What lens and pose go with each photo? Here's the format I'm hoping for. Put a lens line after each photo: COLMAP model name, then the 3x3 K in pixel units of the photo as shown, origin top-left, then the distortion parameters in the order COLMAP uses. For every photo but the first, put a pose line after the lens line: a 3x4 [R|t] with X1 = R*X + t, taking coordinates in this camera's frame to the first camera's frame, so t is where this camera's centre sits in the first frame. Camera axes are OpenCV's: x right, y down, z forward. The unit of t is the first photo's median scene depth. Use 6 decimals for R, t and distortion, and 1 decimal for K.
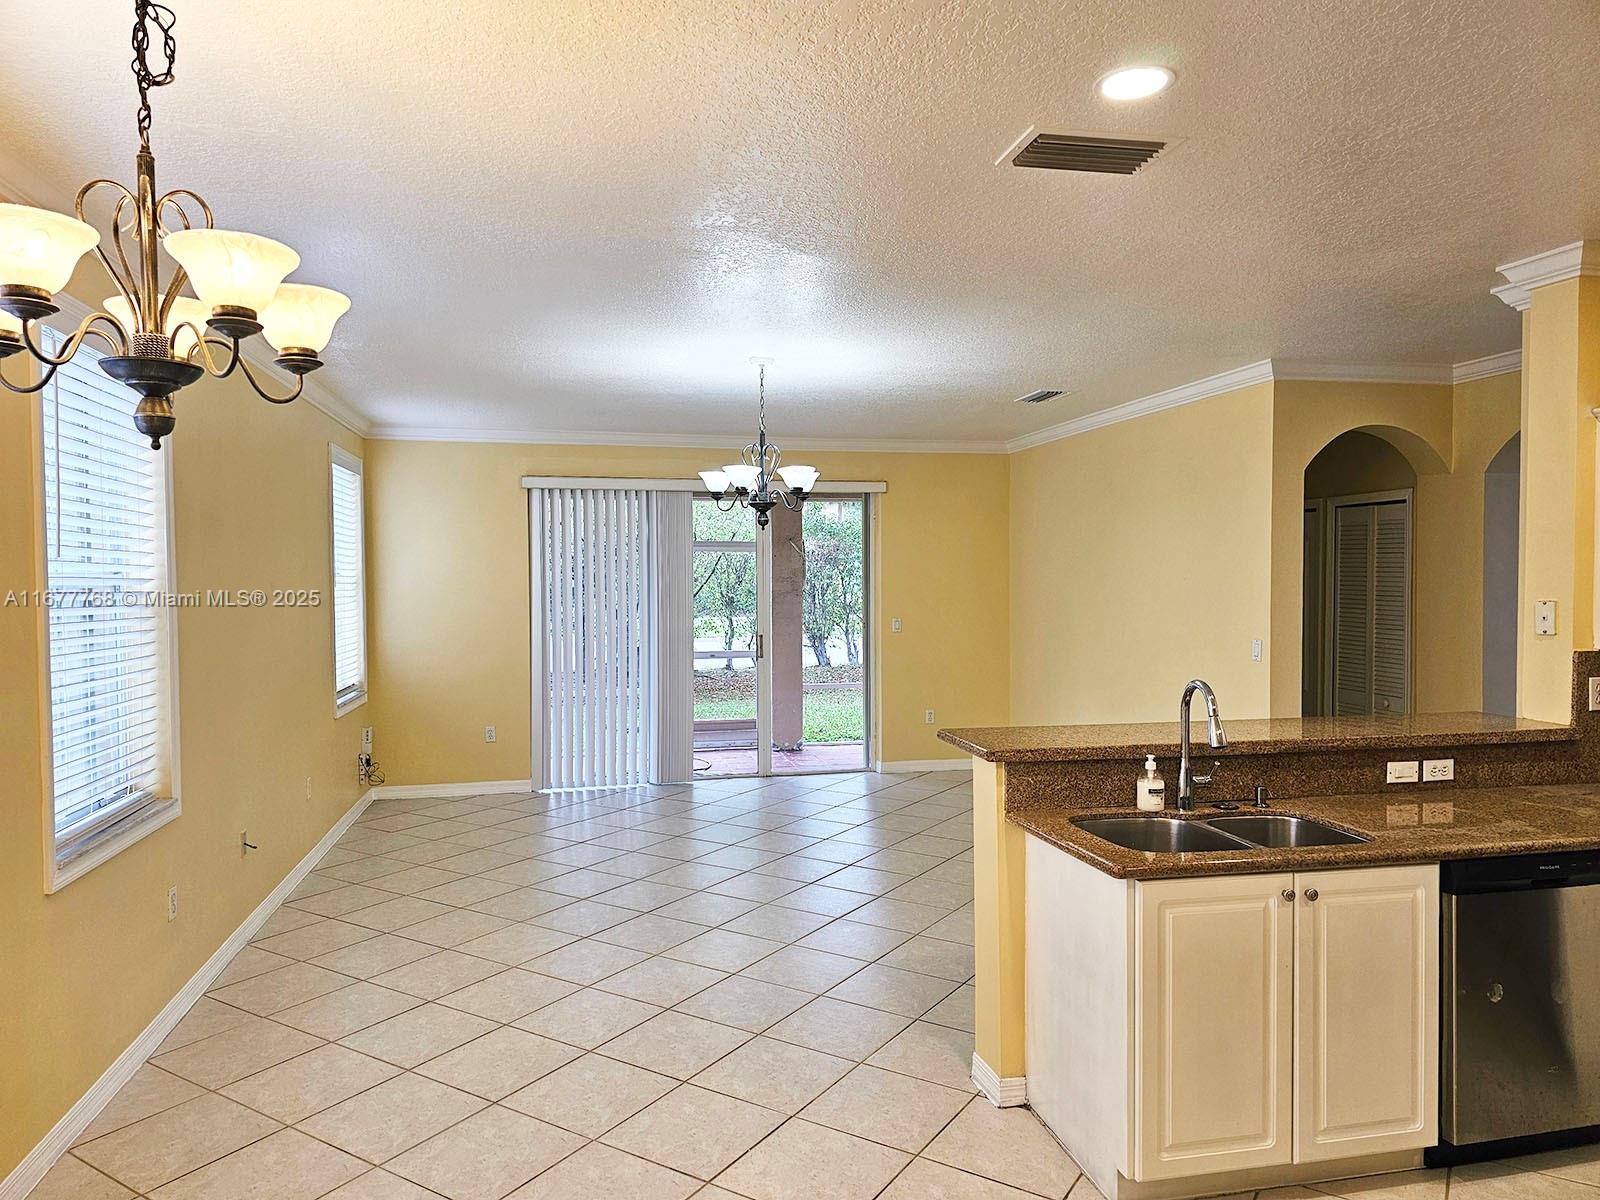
lens RADIAL K [[1067.5, 0, 802.7], [0, 1067.5, 599.9], [0, 0, 1]] dist [0.049226, -0.042126]
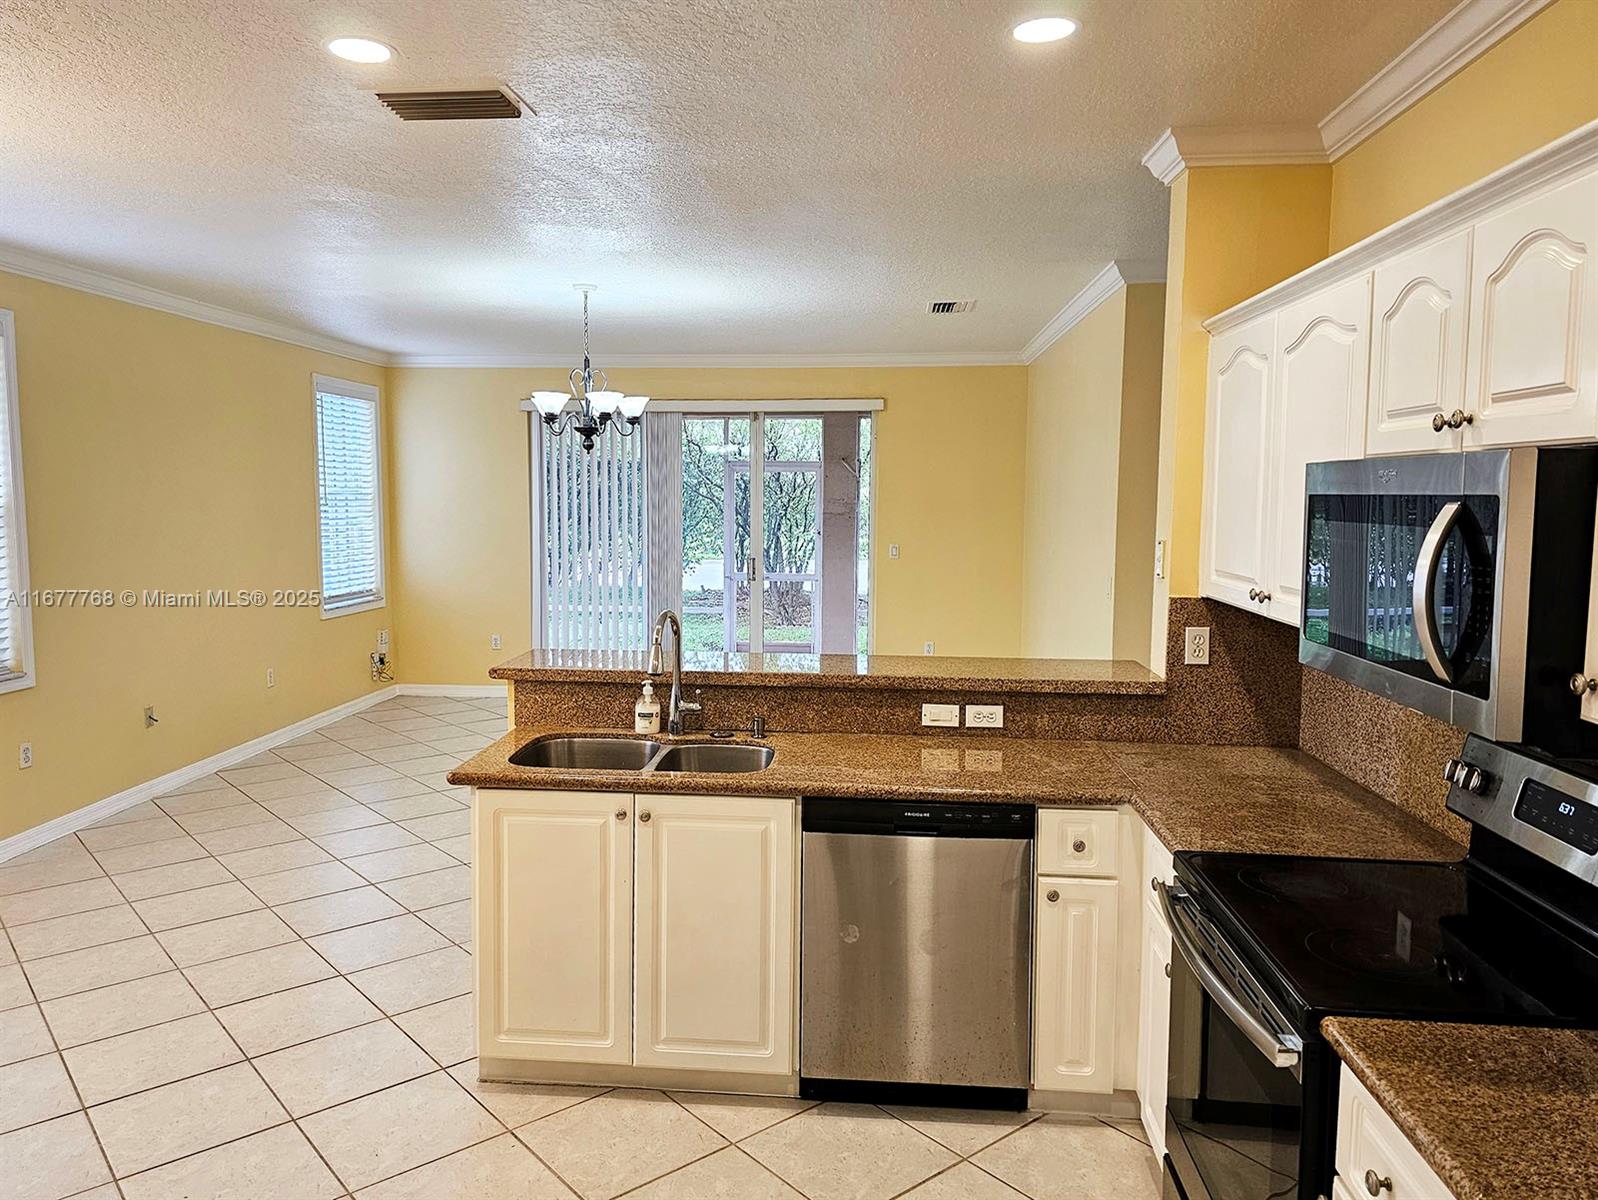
lens RADIAL K [[1143.4, 0, 789.0], [0, 1143.4, 590.3], [0, 0, 1]] dist [0.045325, -0.012123]
pose [[0.951331, 0.036194, -0.306040, 0.781069], [-0.016895, 0.997711, 0.065477, -0.015824], [0.307709, -0.057120, 0.949764, 0.003377]]
